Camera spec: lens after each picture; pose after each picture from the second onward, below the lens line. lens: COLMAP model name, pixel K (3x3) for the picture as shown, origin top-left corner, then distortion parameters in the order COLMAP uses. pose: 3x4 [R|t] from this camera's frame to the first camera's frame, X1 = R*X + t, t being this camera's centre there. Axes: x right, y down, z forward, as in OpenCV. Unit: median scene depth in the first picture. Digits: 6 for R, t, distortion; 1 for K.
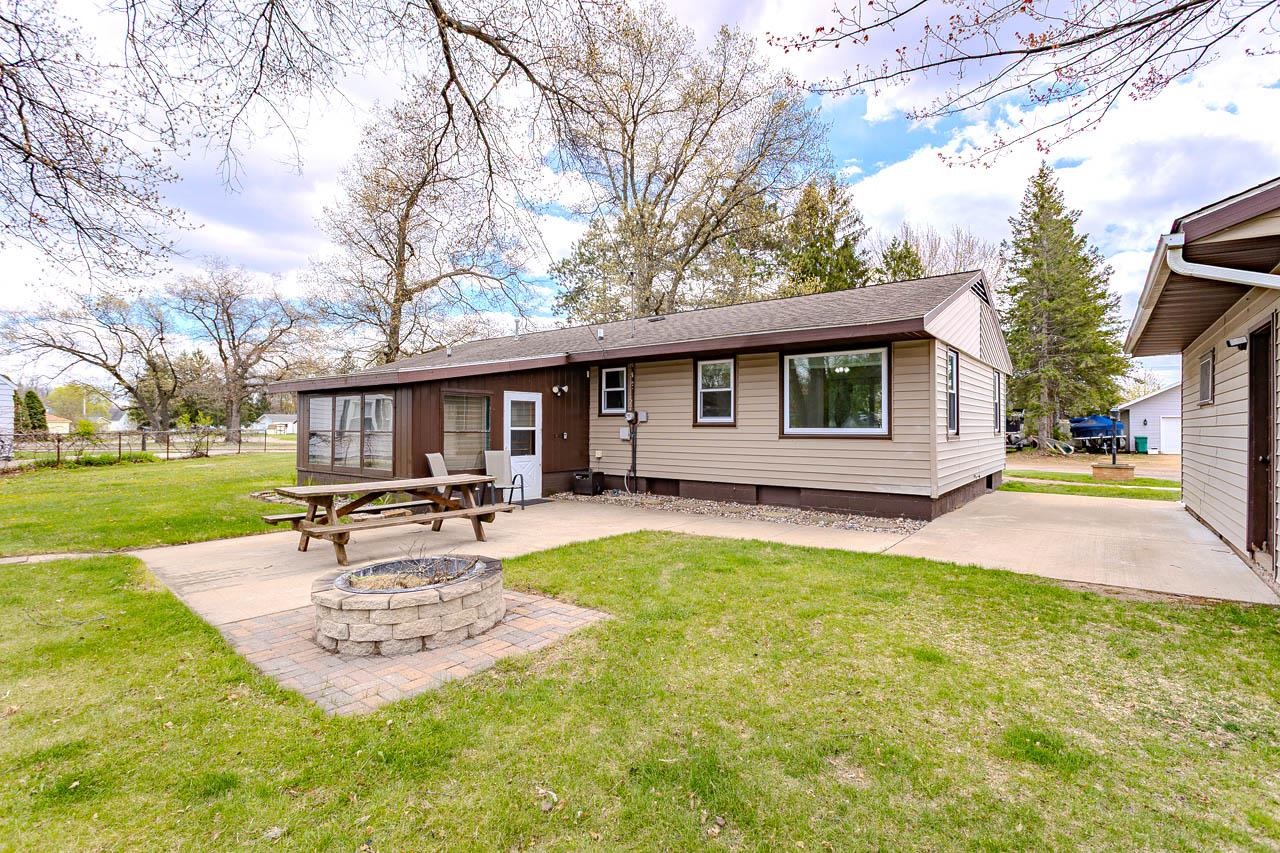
lens RADIAL K [[604.4, 0, 636.8], [0, 604.4, 425.2], [0, 0, 1]] dist [0.002972, 0.000270]
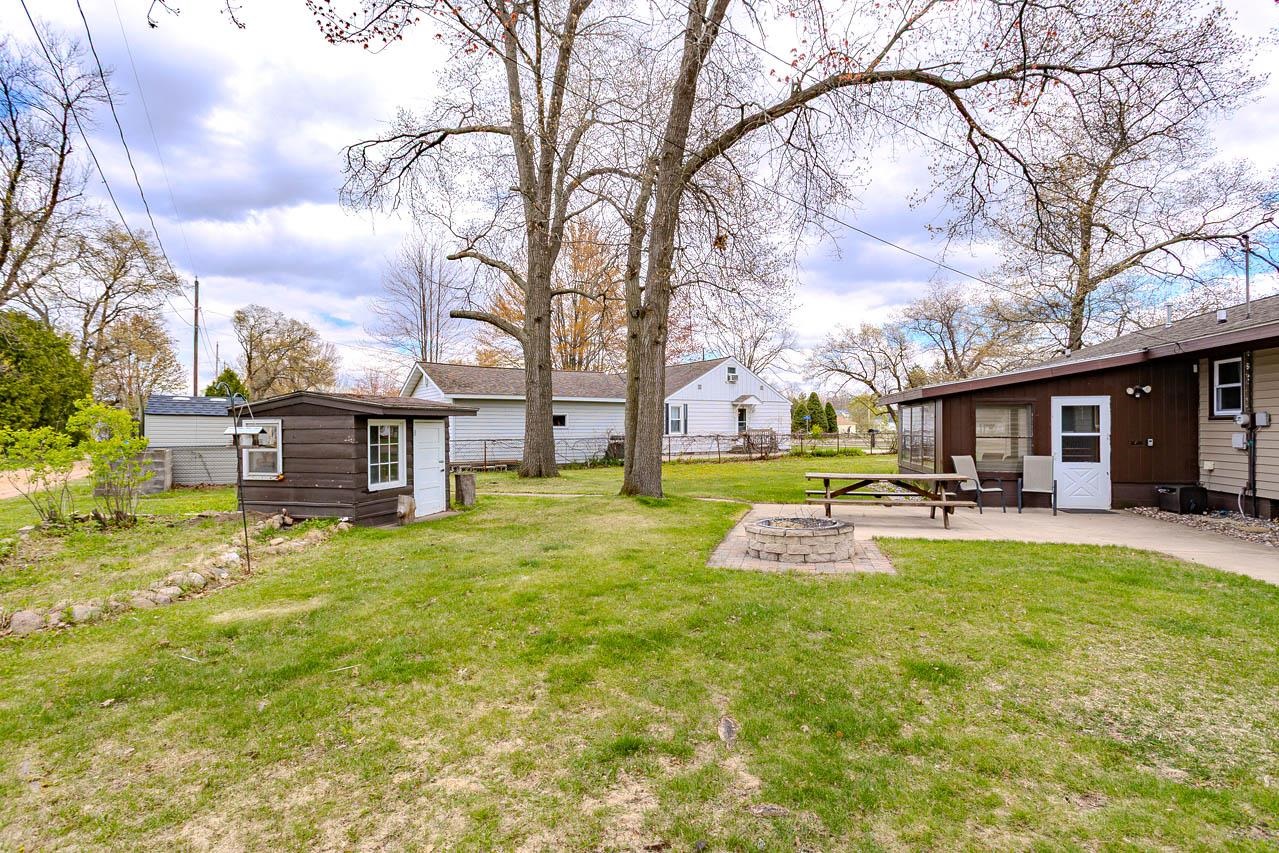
lens RADIAL K [[603.9, 0, 636.3], [0, 603.9, 425.2], [0, 0, 1]] dist [0.002972, 0.000270]
pose [[0.437637, -0.007249, -0.899123, 0.353295], [0.007926, 0.999960, -0.004204, -0.010058], [0.899117, -0.005287, 0.437677, -0.055336]]
